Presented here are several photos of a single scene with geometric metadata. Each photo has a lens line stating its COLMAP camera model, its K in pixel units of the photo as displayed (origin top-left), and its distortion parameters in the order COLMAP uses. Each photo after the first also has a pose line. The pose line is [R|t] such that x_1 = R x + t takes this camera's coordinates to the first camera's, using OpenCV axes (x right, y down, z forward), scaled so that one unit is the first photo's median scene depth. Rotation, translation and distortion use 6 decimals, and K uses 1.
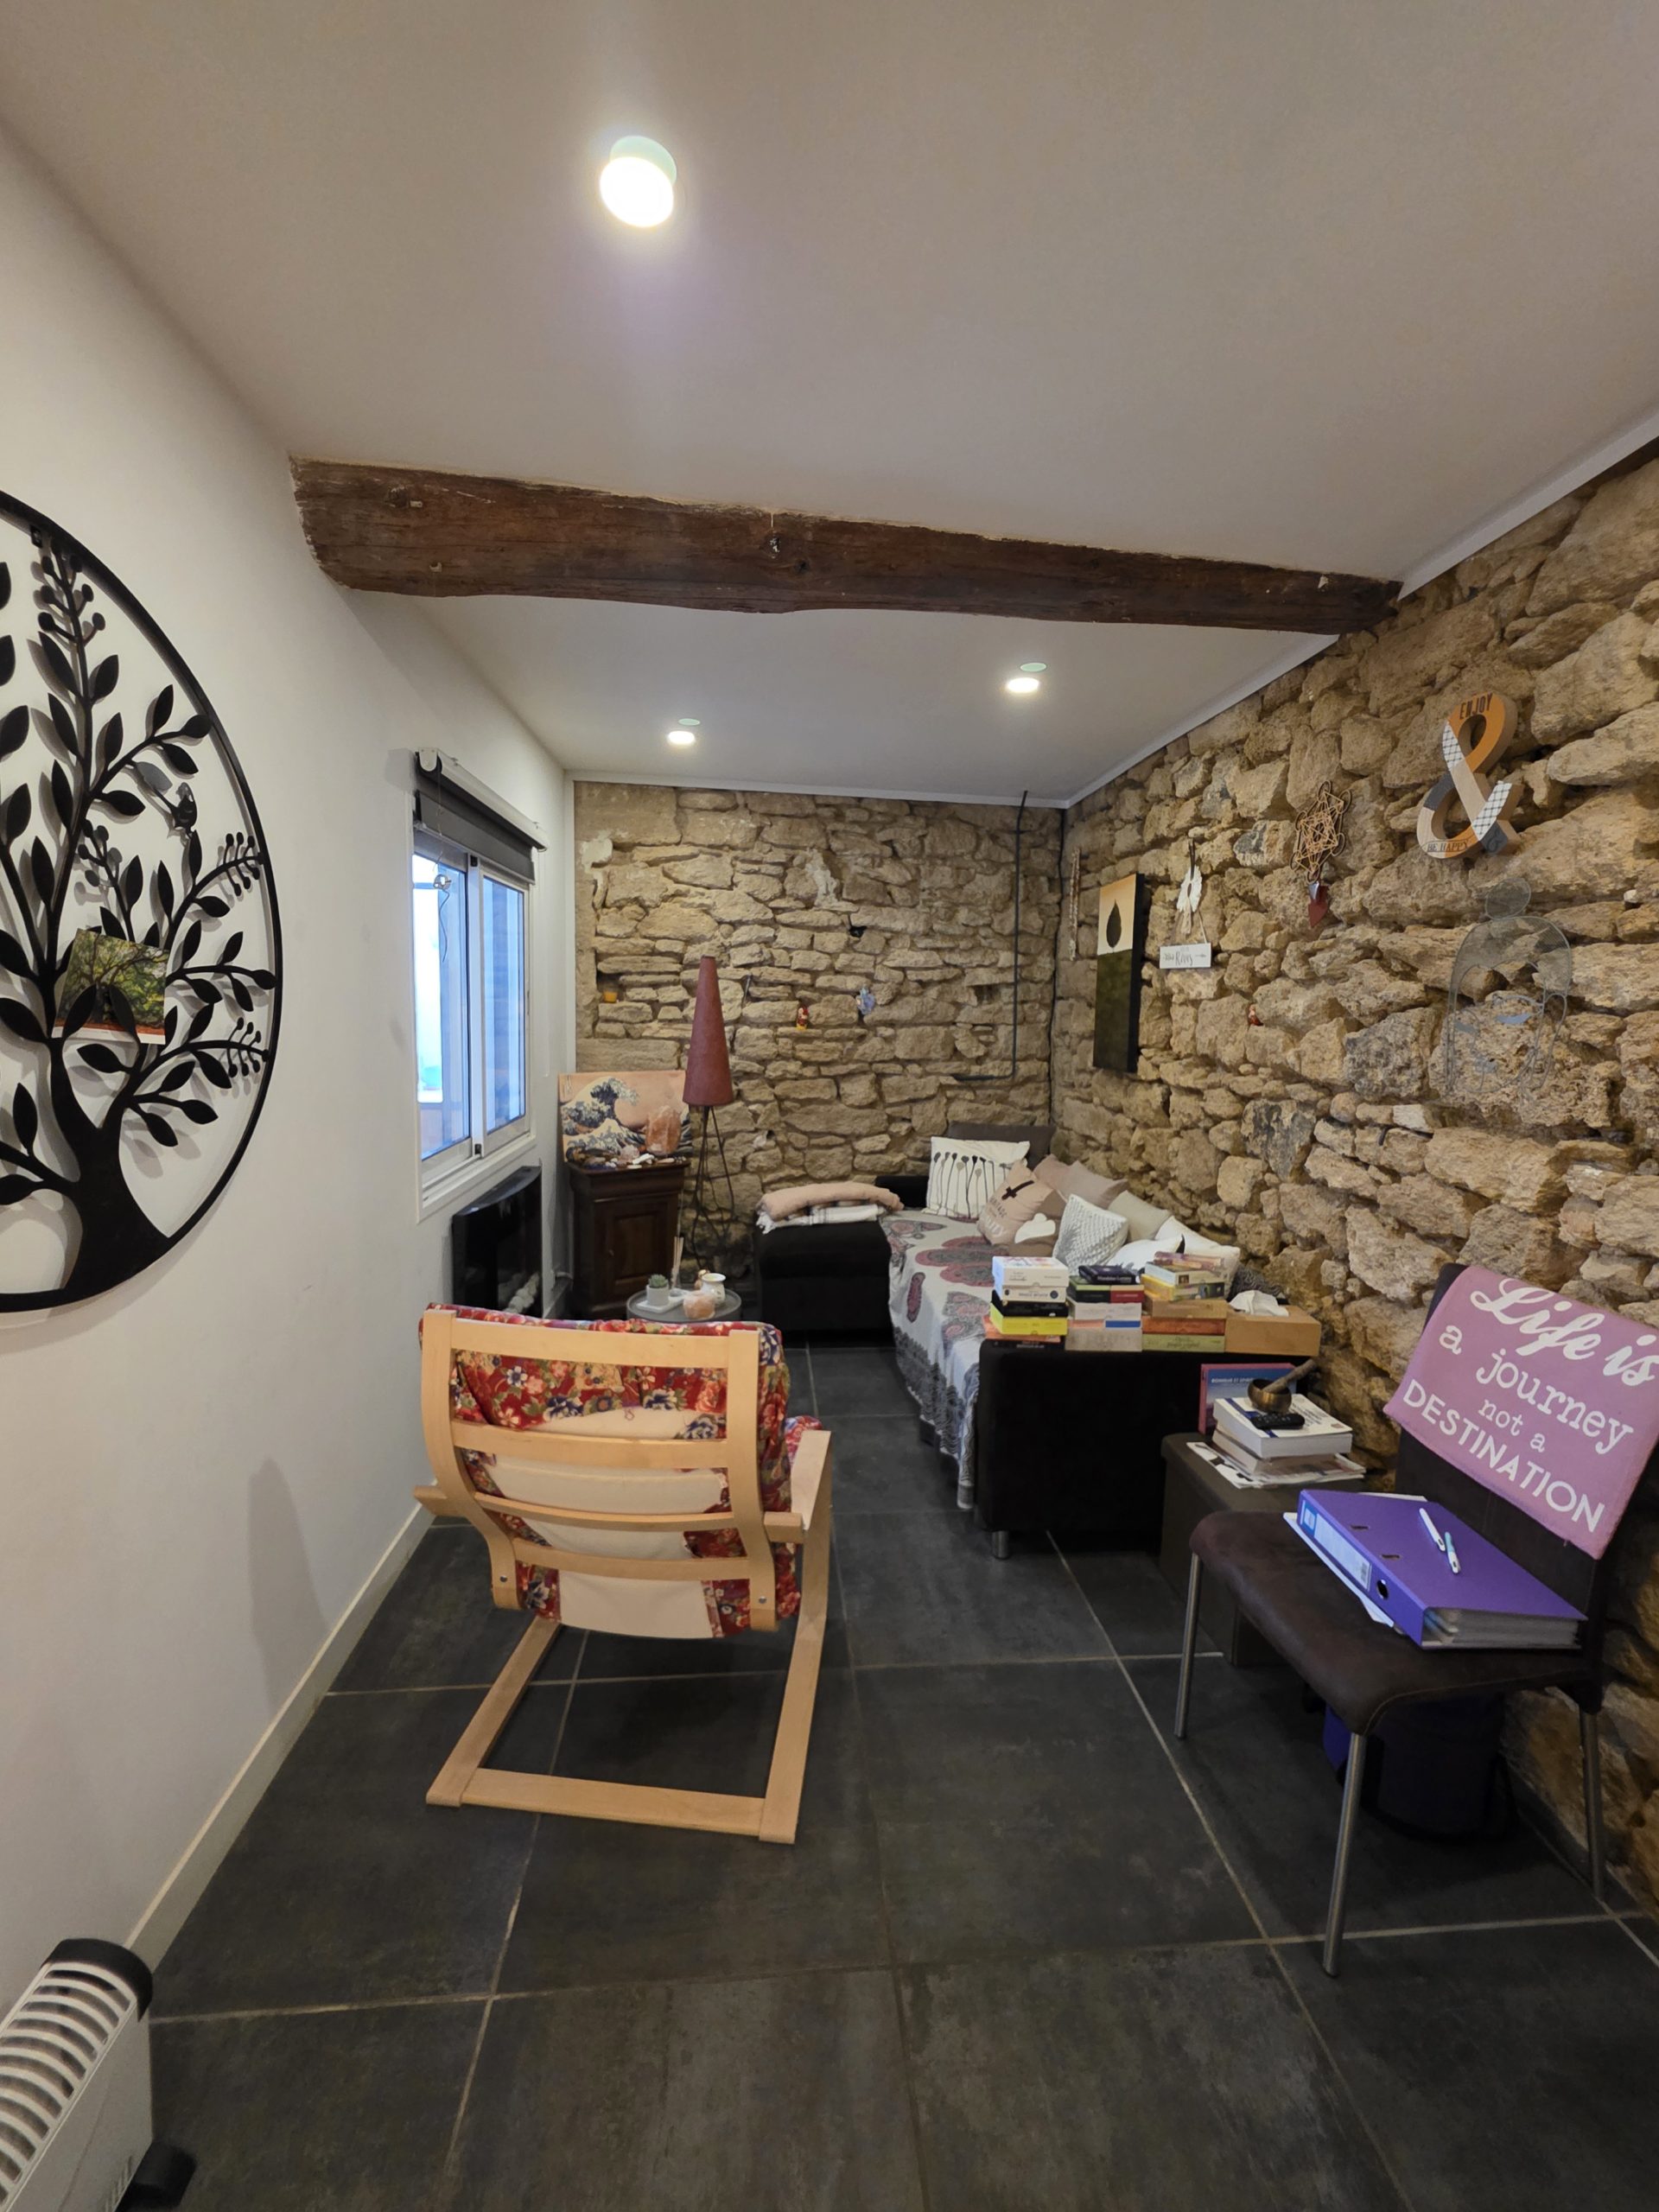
lens RADIAL K [[877.1, 0, 833.1], [0, 877.1, 1108.8], [0, 0, 1]] dist [0.002313, 0.000163]
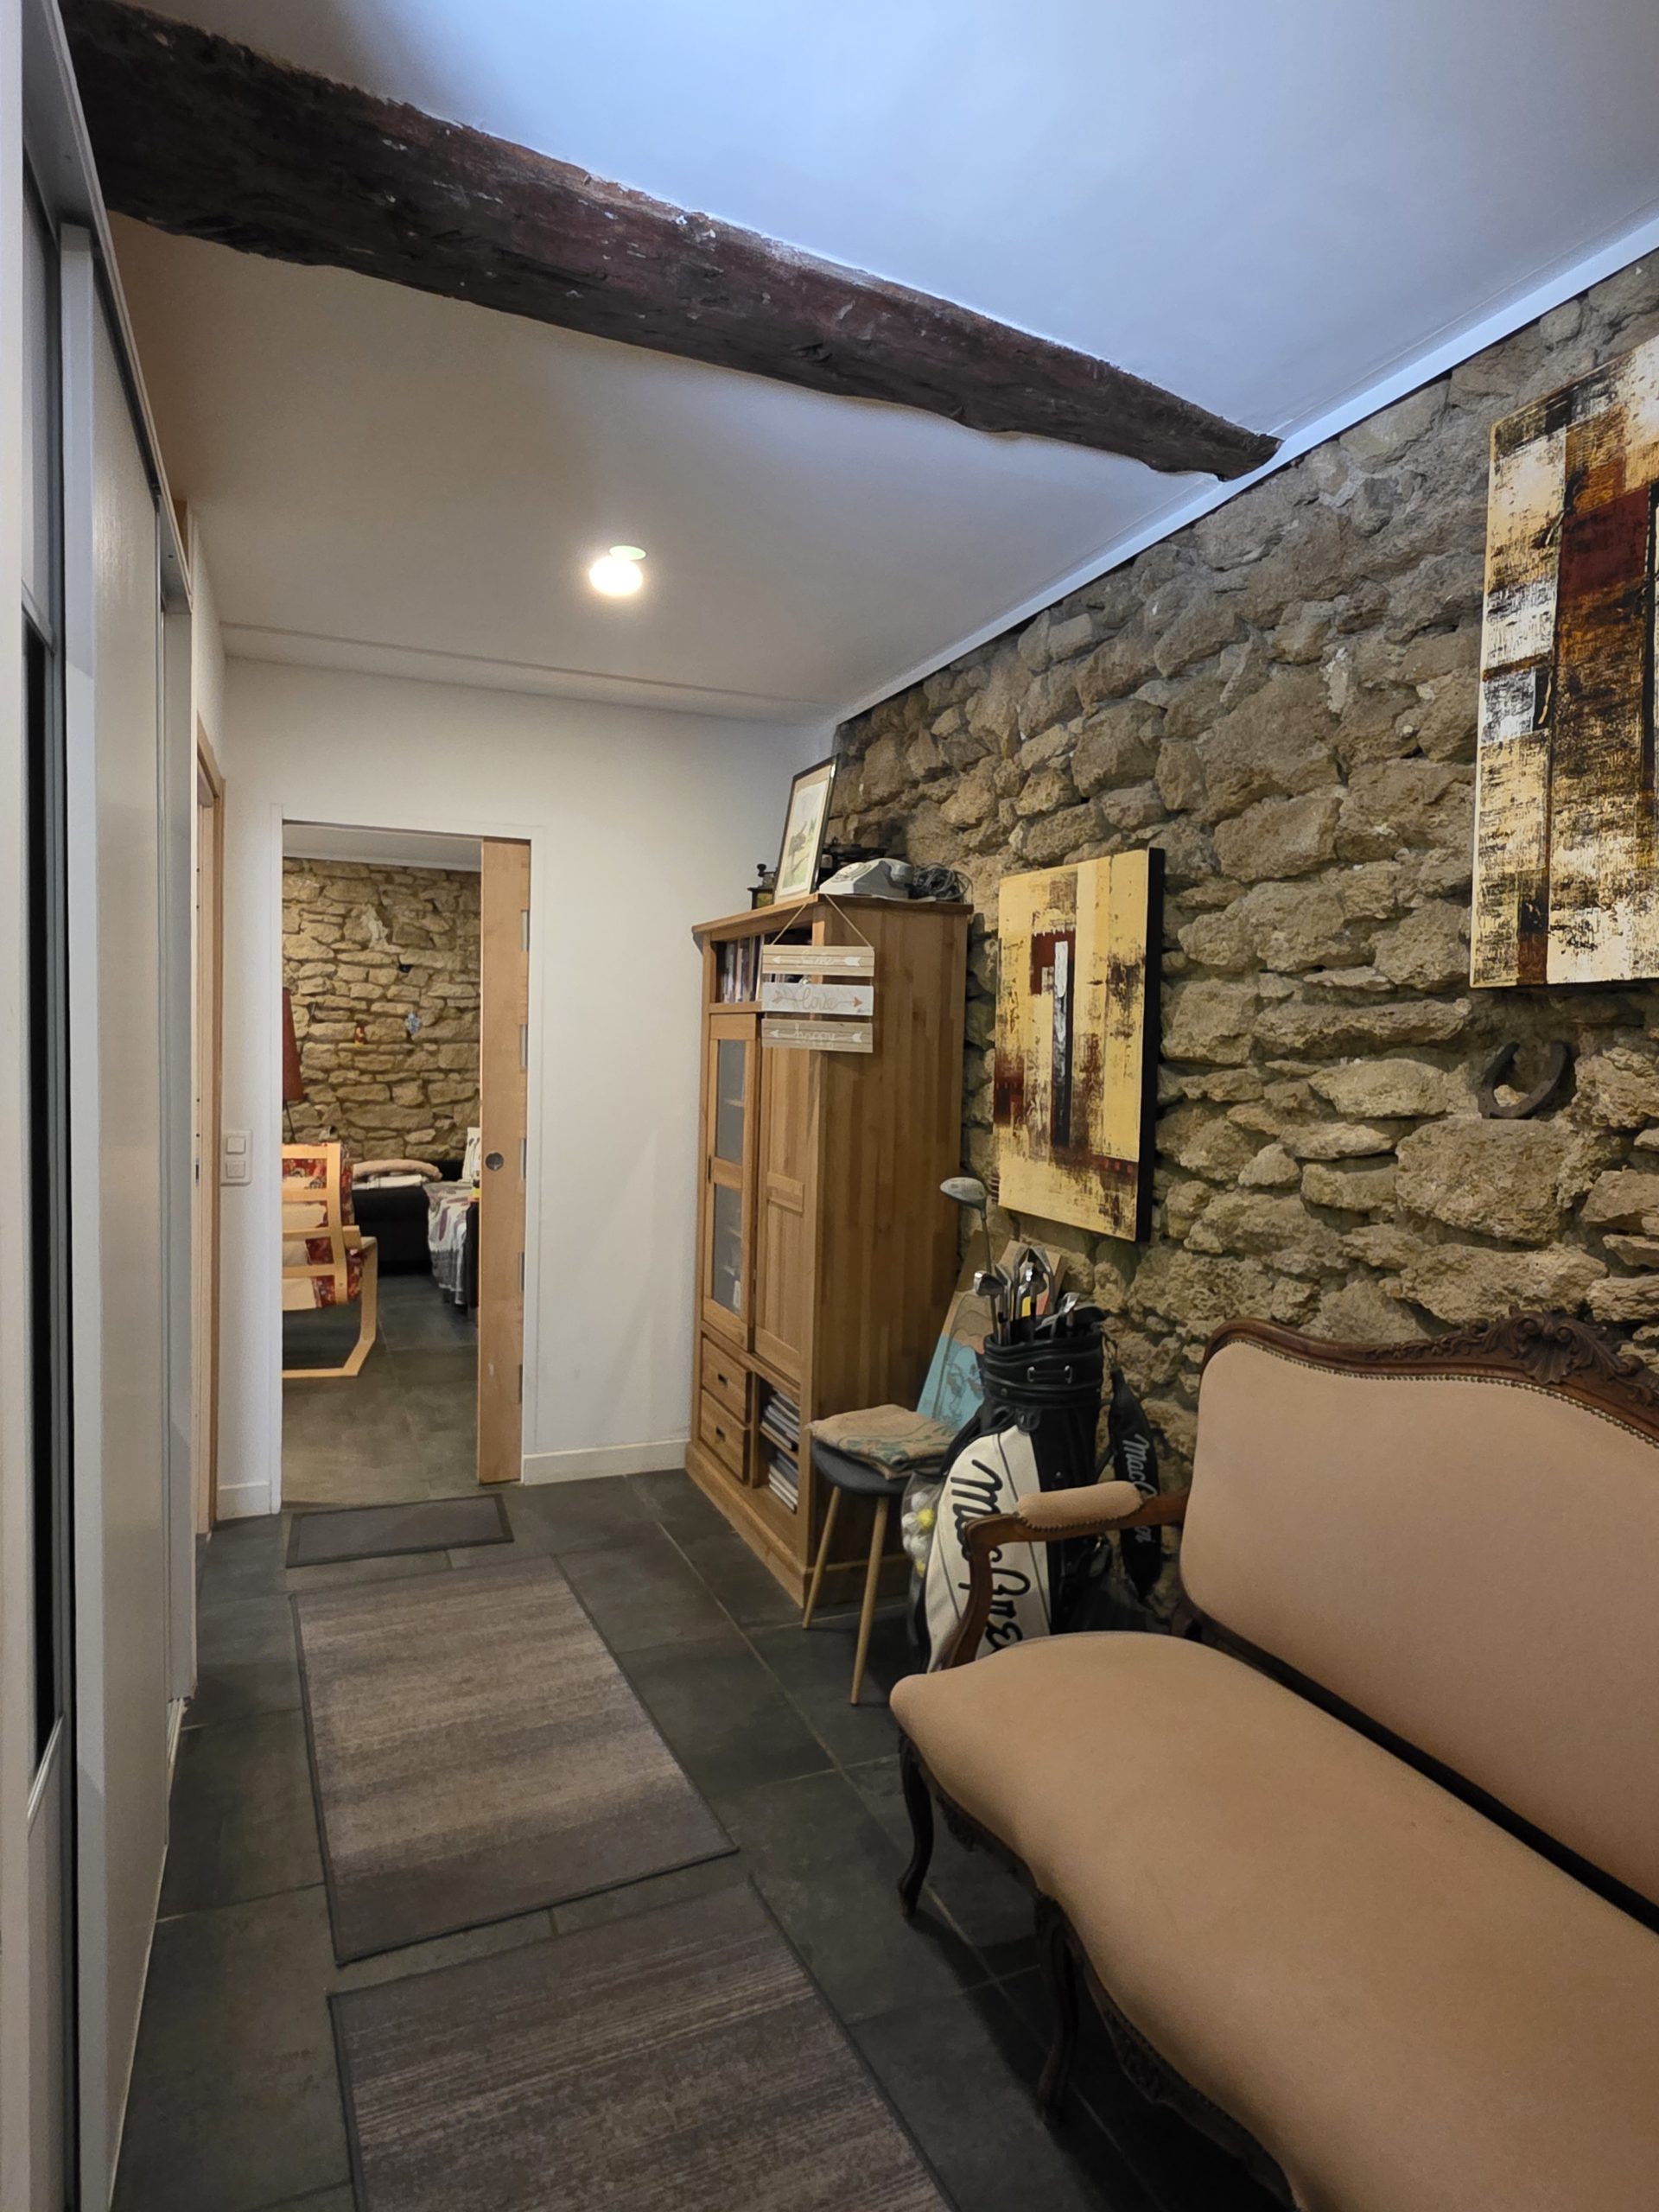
lens RADIAL K [[1216.7, 0, 835.4], [0, 1216.7, 1099.9], [0, 0, 1]] dist [-0.024969, 0.000030]
pose [[0.944457, -0.013387, 0.328361, 0.037210], [0.035791, 0.997417, -0.062282, 0.119990], [-0.326679, 0.070575, 0.942497, -0.850290]]
